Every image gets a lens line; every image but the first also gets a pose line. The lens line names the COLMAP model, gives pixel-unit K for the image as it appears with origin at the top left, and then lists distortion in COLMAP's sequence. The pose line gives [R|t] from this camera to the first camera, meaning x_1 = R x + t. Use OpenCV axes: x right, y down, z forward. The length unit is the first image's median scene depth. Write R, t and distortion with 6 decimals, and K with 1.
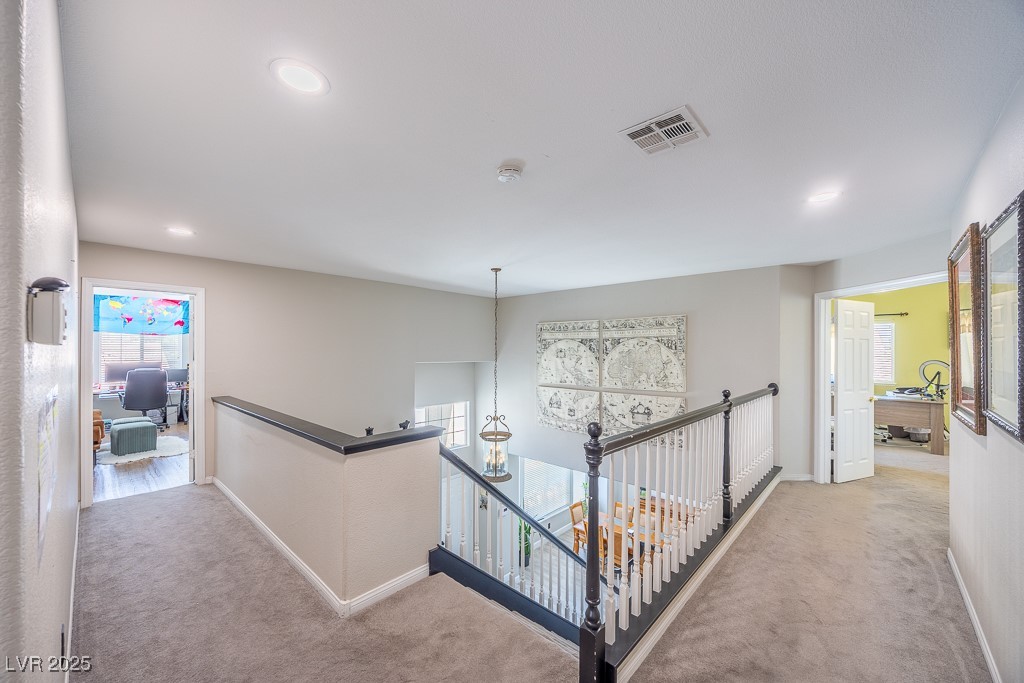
lens RADIAL K [[395.7, 0, 506.3], [0, 395.7, 350.7], [0, 0, 1]] dist [-0.001433, -0.000420]
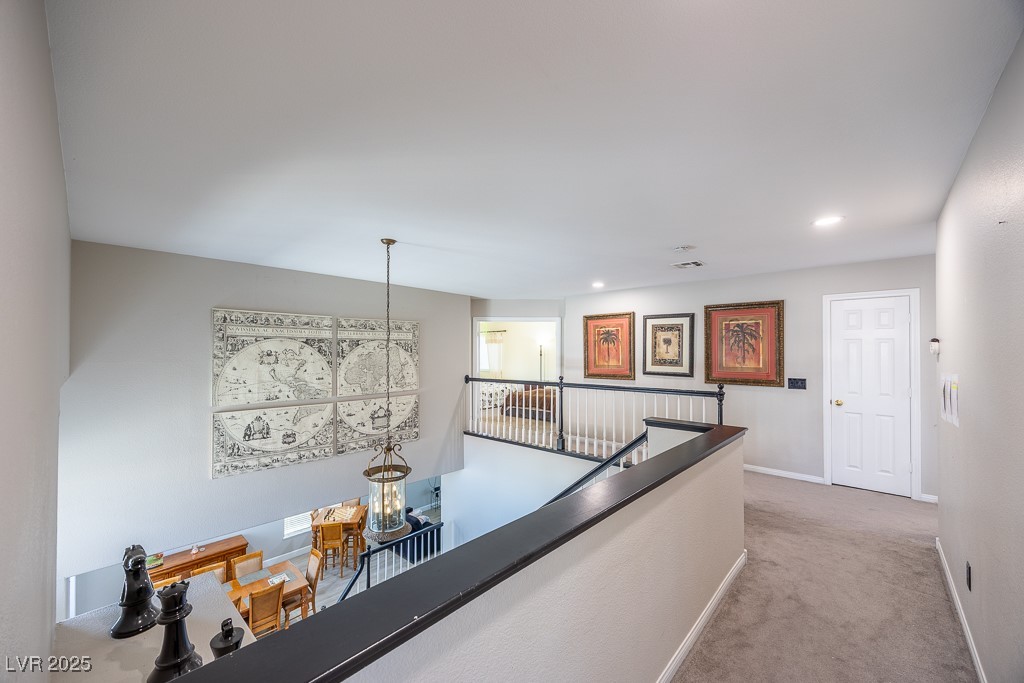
lens RADIAL K [[395.7, 0, 506.3], [0, 395.7, 350.7], [0, 0, 1]] dist [-0.001433, -0.000420]
pose [[-0.001502, 0.000234, 0.999999, -0.597326], [0.000182, 1.000000, -0.000234, -0.005638], [-0.999999, 0.000182, -0.001503, 0.636290]]
